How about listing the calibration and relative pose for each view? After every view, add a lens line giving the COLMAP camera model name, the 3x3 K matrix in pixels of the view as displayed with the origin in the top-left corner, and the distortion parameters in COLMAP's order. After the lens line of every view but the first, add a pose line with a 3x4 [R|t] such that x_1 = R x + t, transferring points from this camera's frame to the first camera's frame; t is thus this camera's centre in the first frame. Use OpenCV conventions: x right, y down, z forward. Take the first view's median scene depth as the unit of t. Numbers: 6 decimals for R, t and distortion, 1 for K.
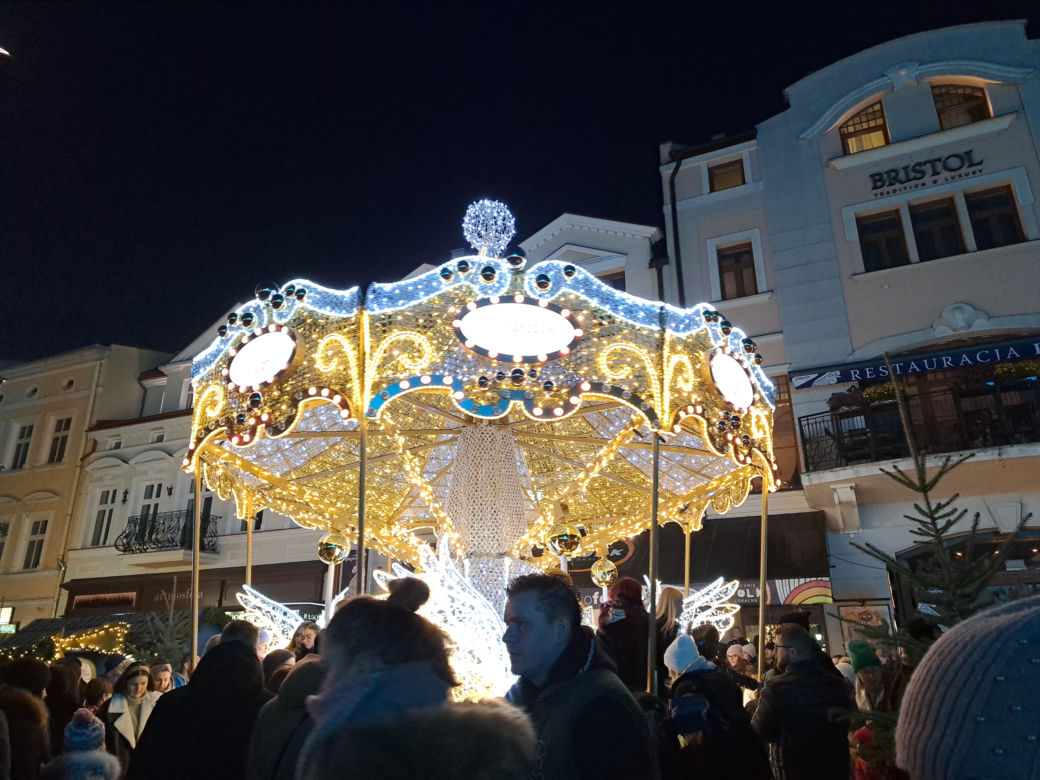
lens RADIAL K [[724.9, 0, 496.3], [0, 724.9, 397.5], [0, 0, 1]] dist [0.066830, -0.058671]
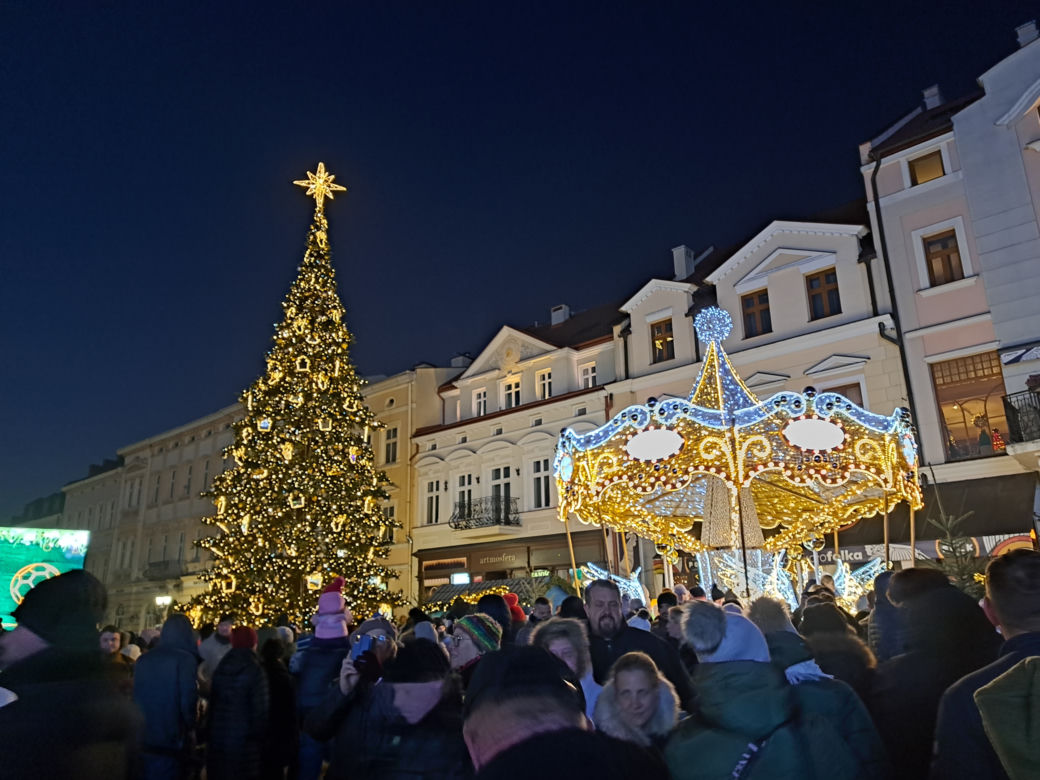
lens RADIAL K [[724.4, 0, 522.7], [0, 724.4, 397.0], [0, 0, 1]] dist [0.092835, -0.084918]
pose [[0.953552, -0.105783, -0.282044, 0.014469], [0.125750, 0.990613, 0.053605, -0.098647], [0.273726, -0.086582, 0.957903, -0.256539]]
